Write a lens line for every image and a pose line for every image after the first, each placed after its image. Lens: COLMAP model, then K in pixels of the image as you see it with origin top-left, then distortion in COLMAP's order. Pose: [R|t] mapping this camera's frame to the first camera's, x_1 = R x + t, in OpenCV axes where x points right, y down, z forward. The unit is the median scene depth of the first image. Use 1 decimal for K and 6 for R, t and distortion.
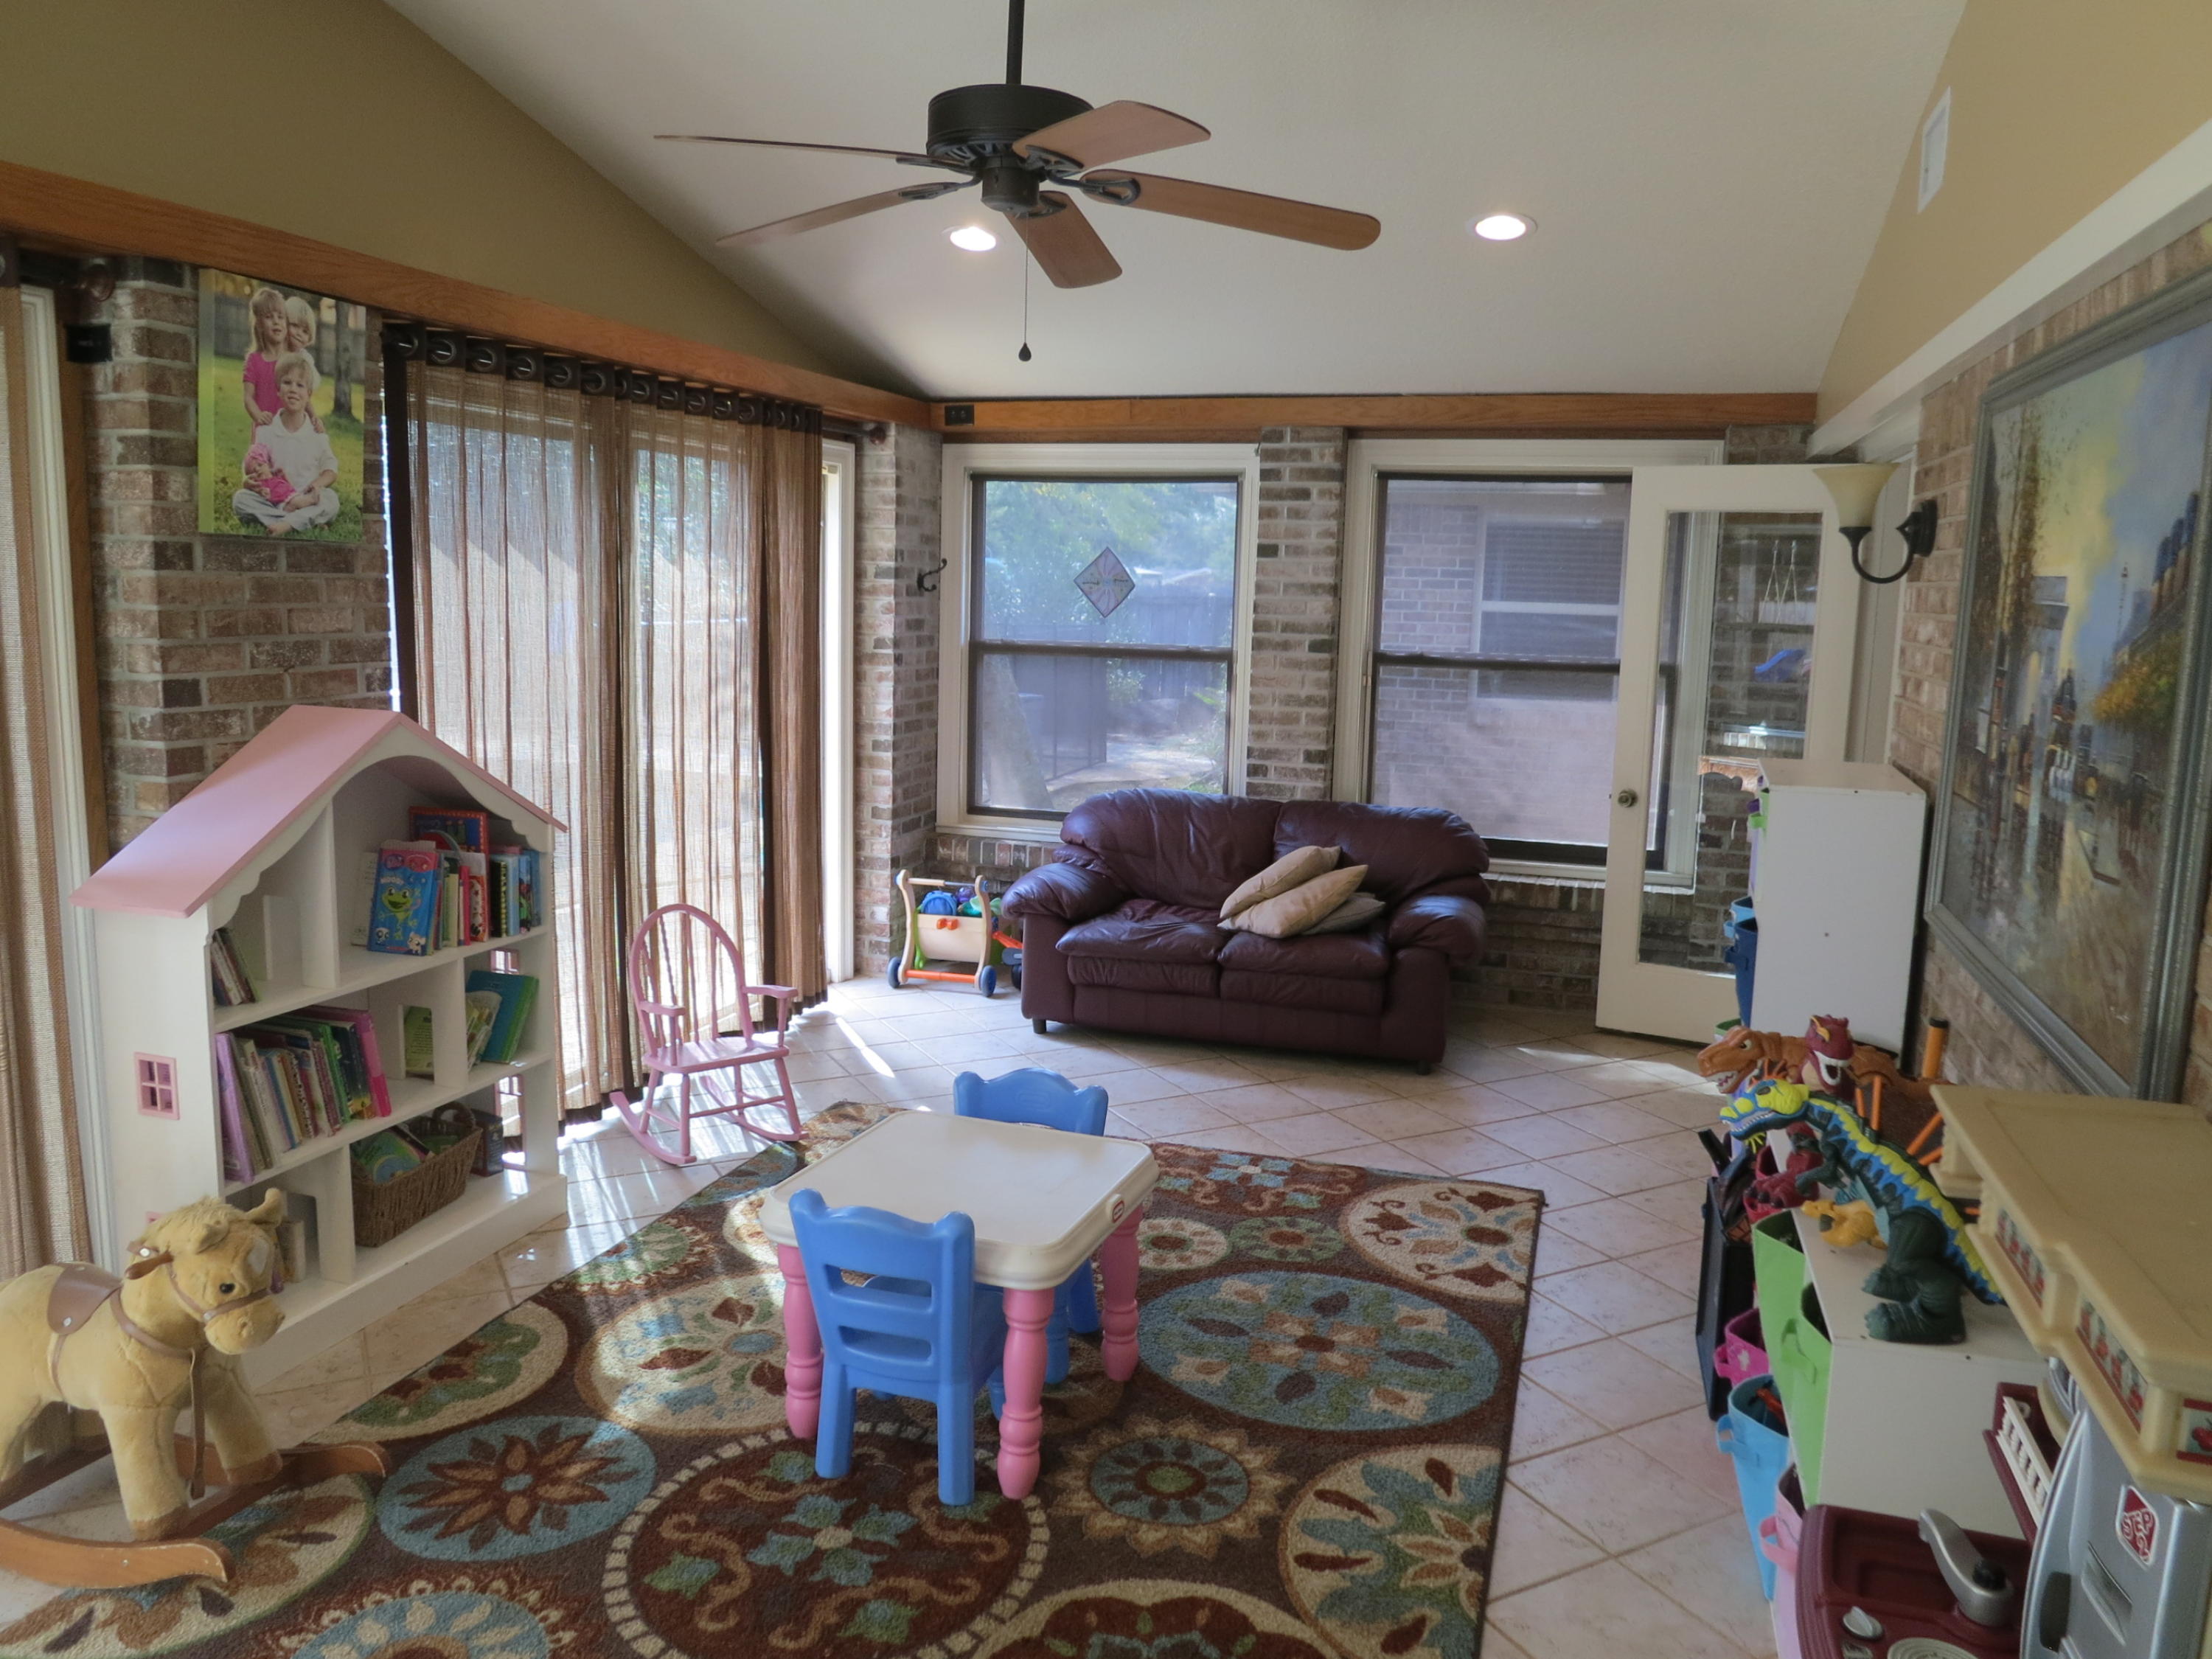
lens RADIAL K [[1601.2, 0, 1105.4], [0, 1601.2, 830.6], [0, 0, 1]] dist [-0.044093, 0.013075]
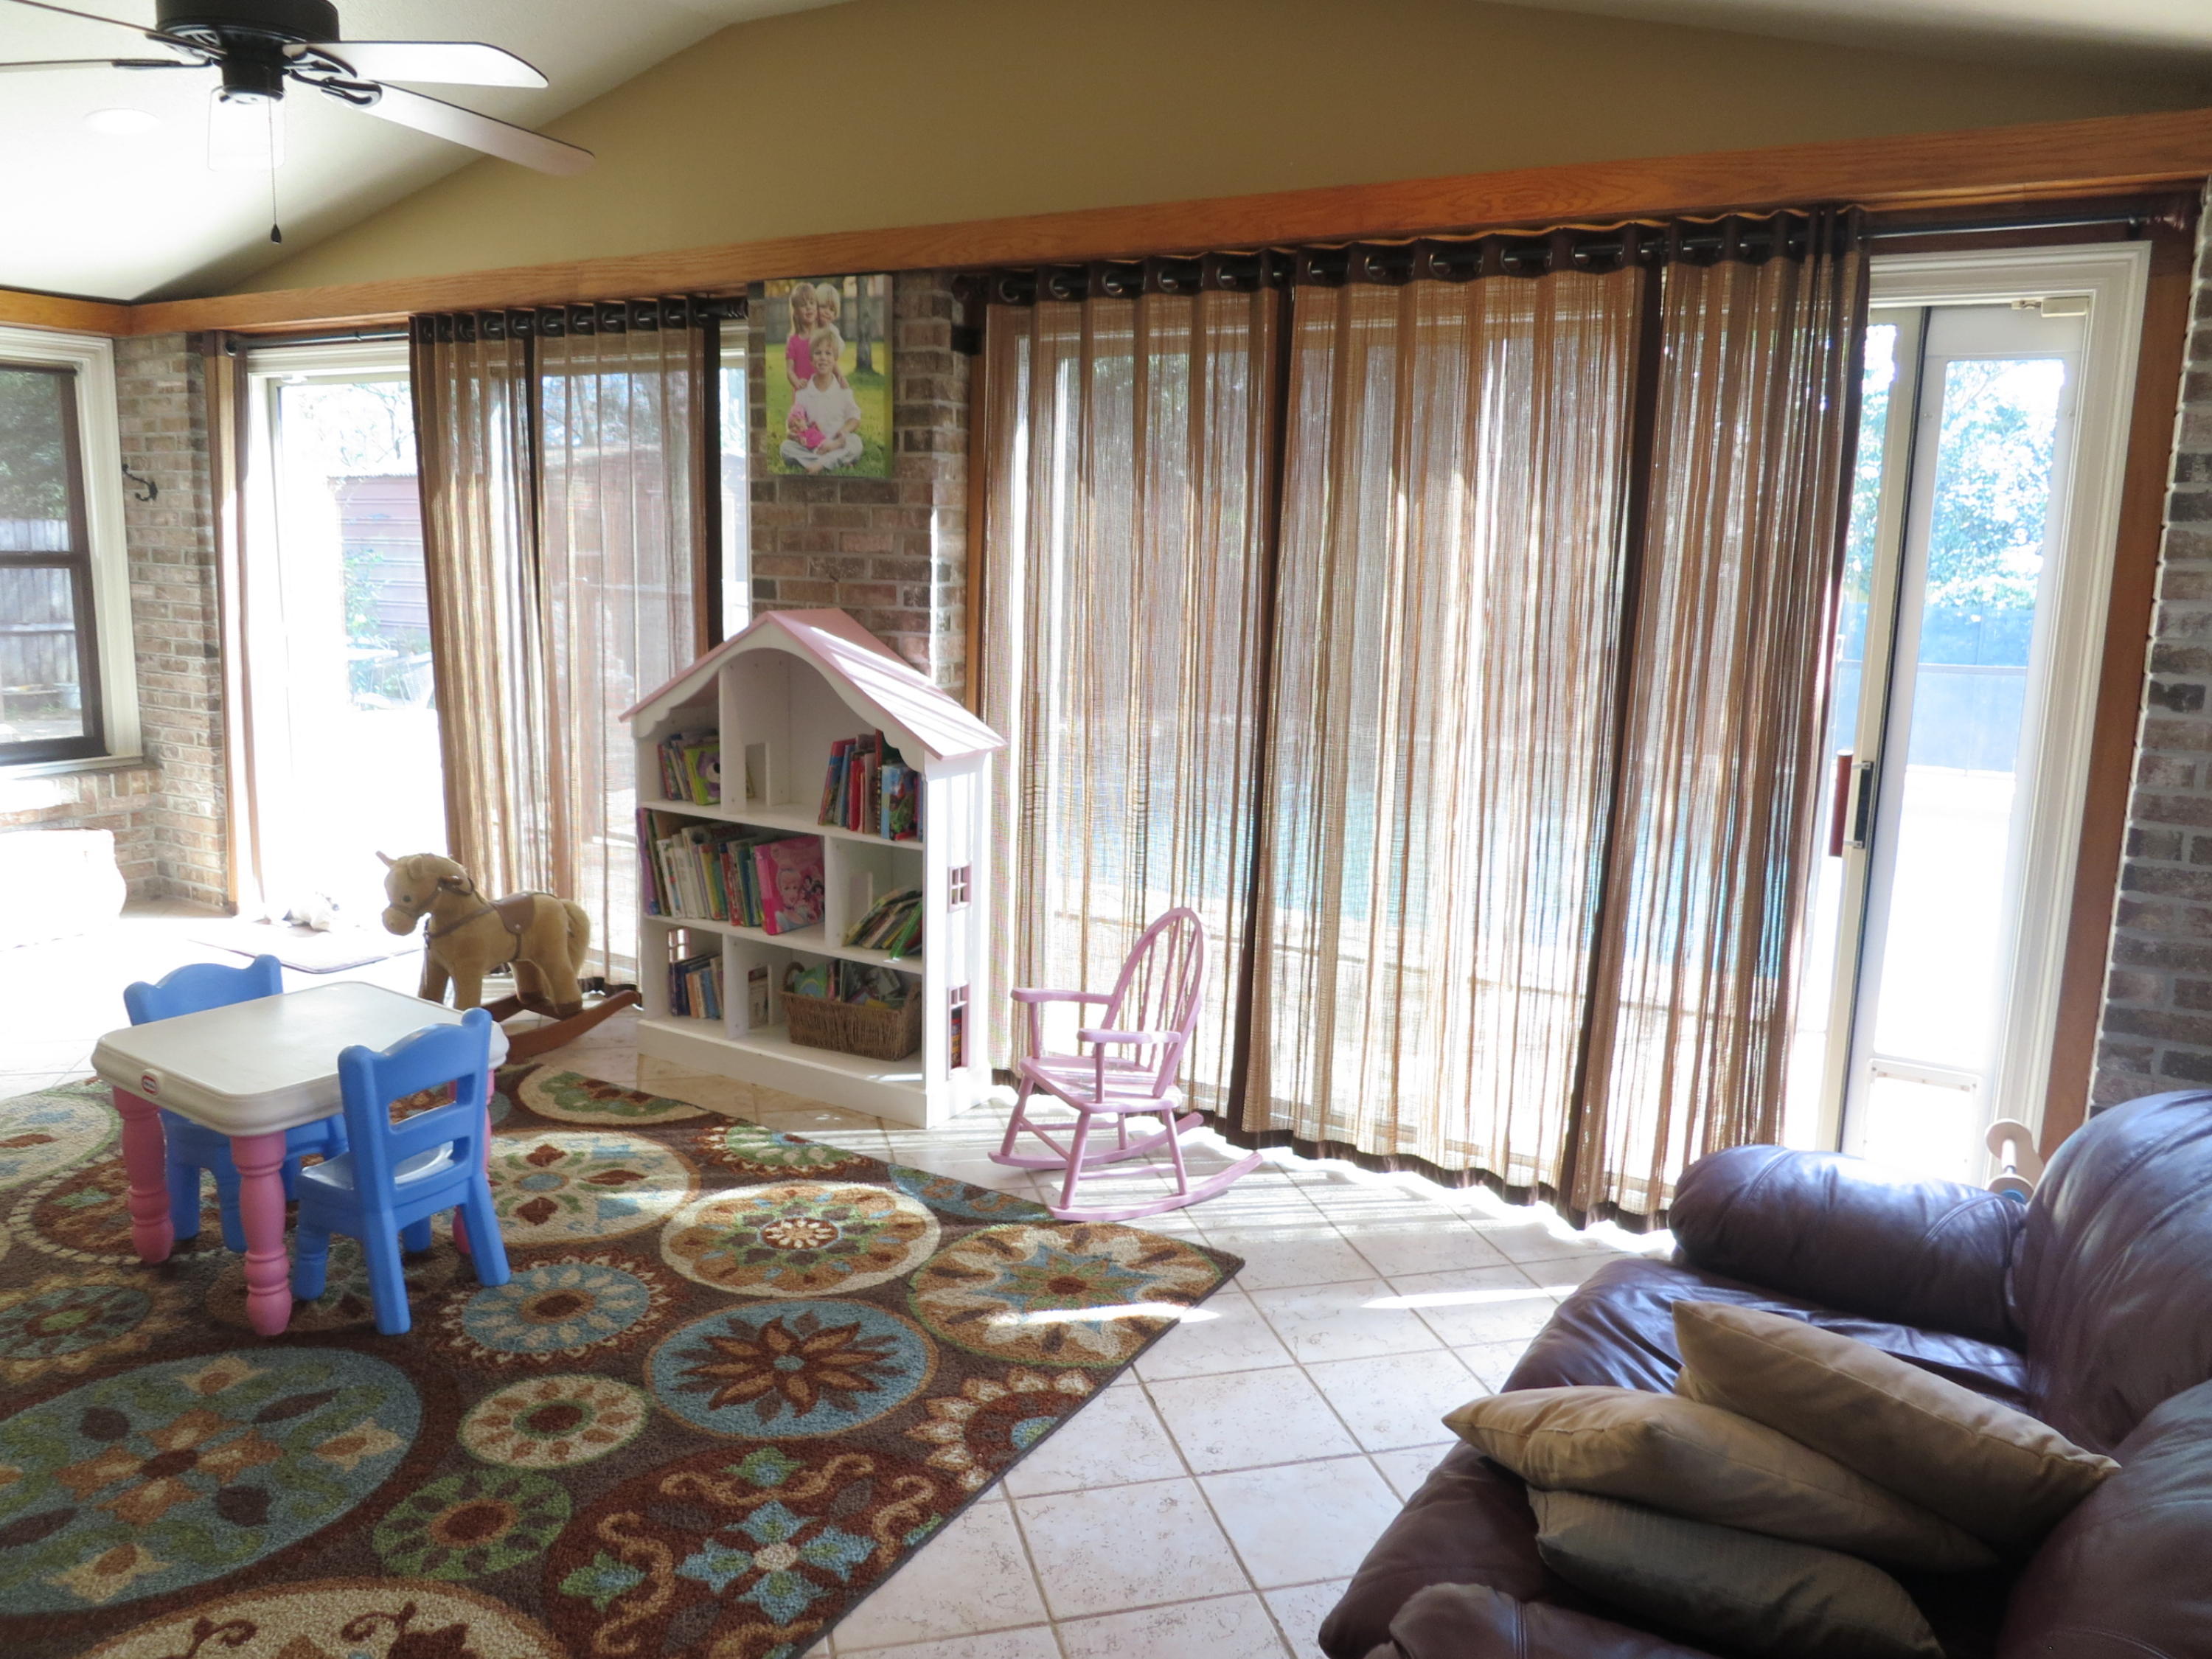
lens RADIAL K [[1601.2, 0, 1108.0], [0, 1601.2, 825.4], [0, 0, 1]] dist [-0.044093, 0.013075]
pose [[-0.216026, 0.145771, -0.965445, 0.717688], [-0.179551, 0.965999, 0.186031, -0.192252], [0.959737, 0.213534, -0.182507, 1.510207]]
